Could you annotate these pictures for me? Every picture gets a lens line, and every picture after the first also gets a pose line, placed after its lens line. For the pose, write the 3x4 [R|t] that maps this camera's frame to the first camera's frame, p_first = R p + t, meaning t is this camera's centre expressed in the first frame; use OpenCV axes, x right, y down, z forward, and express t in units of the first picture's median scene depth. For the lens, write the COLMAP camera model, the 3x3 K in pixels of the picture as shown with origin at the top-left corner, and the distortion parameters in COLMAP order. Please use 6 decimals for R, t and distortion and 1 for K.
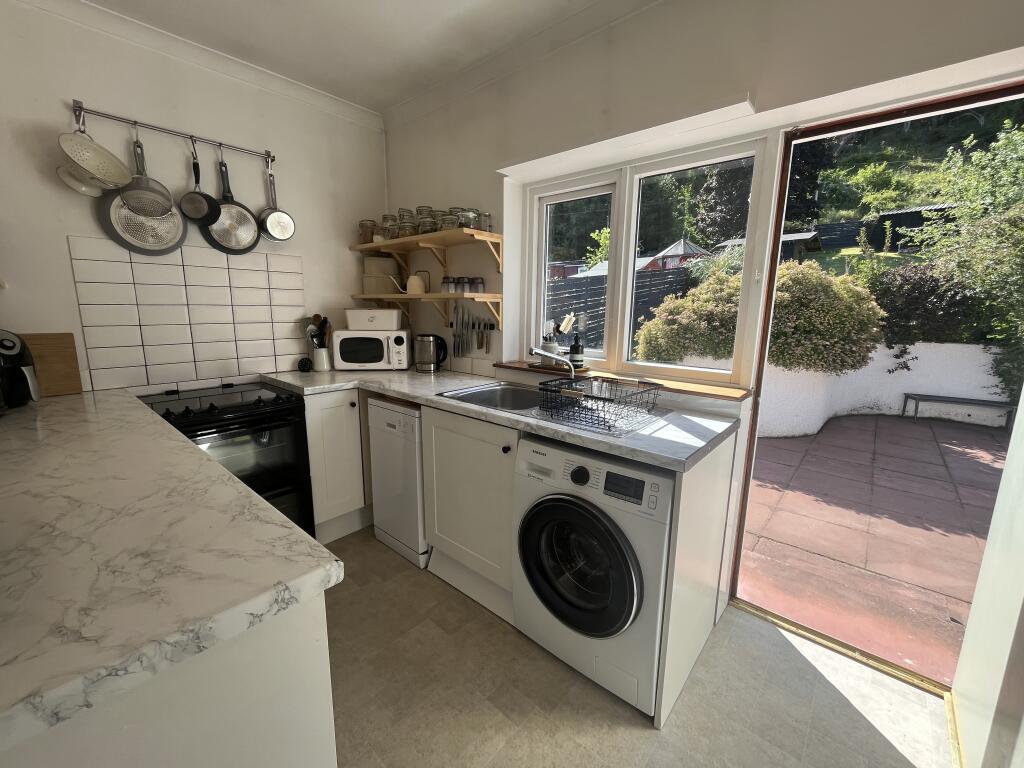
lens RADIAL K [[415.2, 0, 510.0], [0, 415.2, 382.1], [0, 0, 1]] dist [-0.001246, 0.000555]
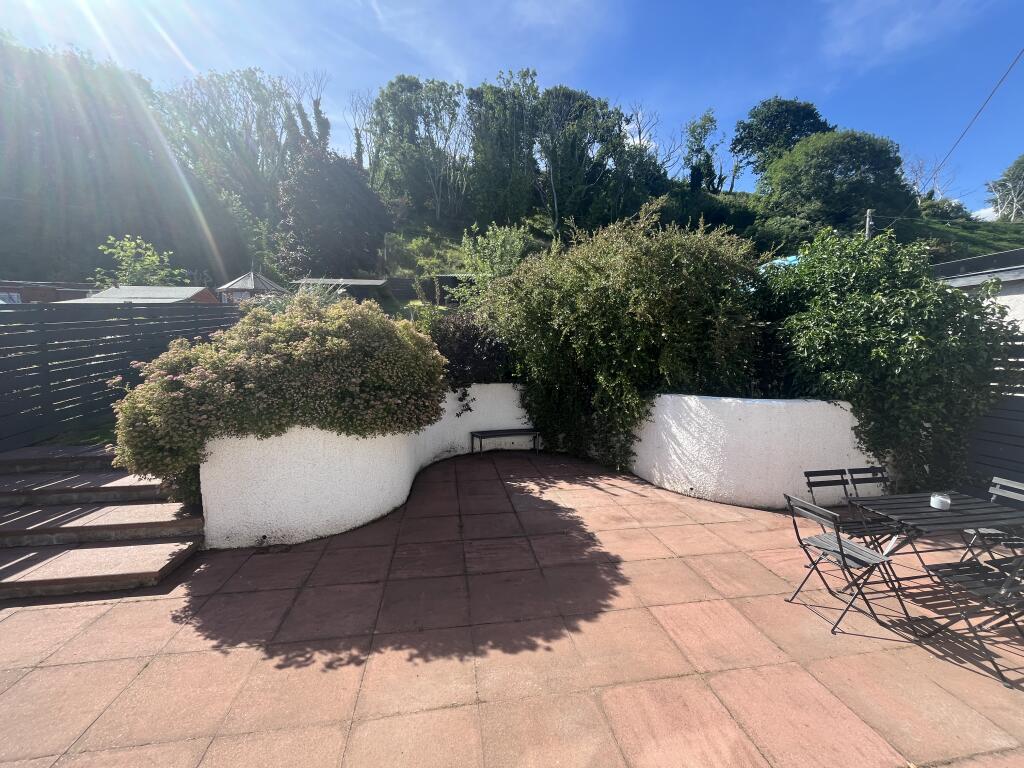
lens RADIAL K [[413.6, 0, 510.5], [0, 413.6, 380.0], [0, 0, 1]] dist [-0.002086, -0.000123]
pose [[0.631638, -0.065454, 0.772496, 0.218666], [0.143700, 0.989047, -0.033695, -0.059039], [-0.761829, 0.132291, 0.634126, 0.247255]]
